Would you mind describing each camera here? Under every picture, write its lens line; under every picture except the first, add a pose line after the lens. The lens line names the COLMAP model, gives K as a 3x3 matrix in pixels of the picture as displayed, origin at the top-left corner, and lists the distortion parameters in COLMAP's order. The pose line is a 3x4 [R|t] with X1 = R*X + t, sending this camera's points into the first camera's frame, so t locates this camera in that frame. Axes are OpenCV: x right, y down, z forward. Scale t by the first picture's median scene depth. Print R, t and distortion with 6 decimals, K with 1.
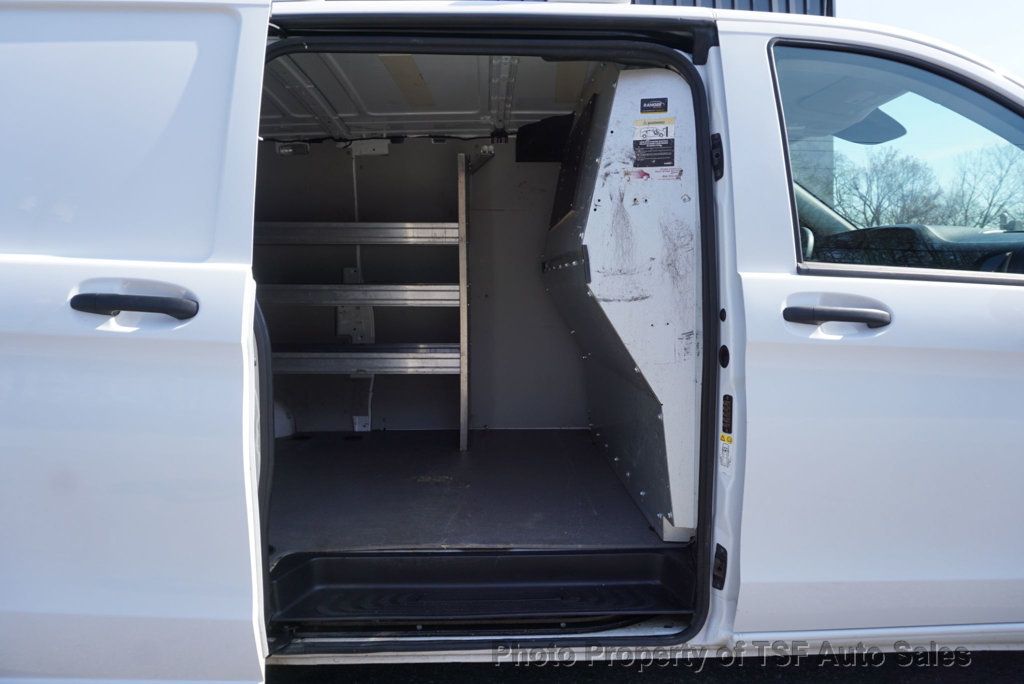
lens RADIAL K [[693.8, 0, 512.0], [0, 693.8, 342.0], [0, 0, 1]] dist [-0.097503, 0.103309]
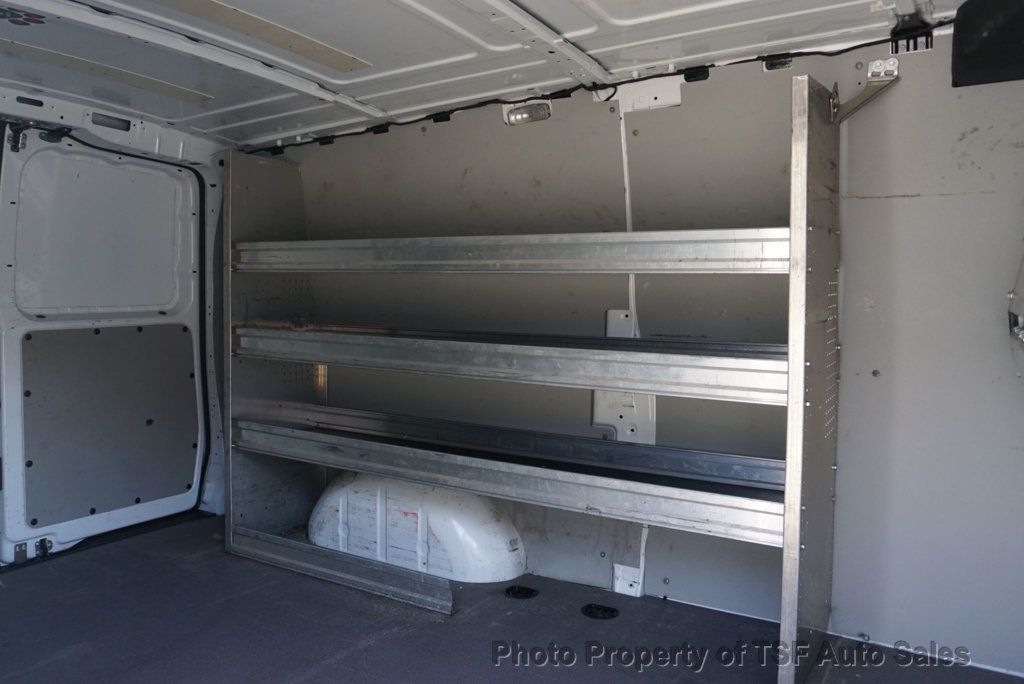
lens RADIAL K [[773.5, 0, 512.0], [0, 773.5, 342.0], [0, 0, 1]] dist [-0.012973, 0.001194]
pose [[0.834282, 0.043246, -0.549640, 0.056672], [-0.055088, 0.998469, -0.005057, -0.085202], [0.548579, 0.034498, 0.835386, 0.479647]]
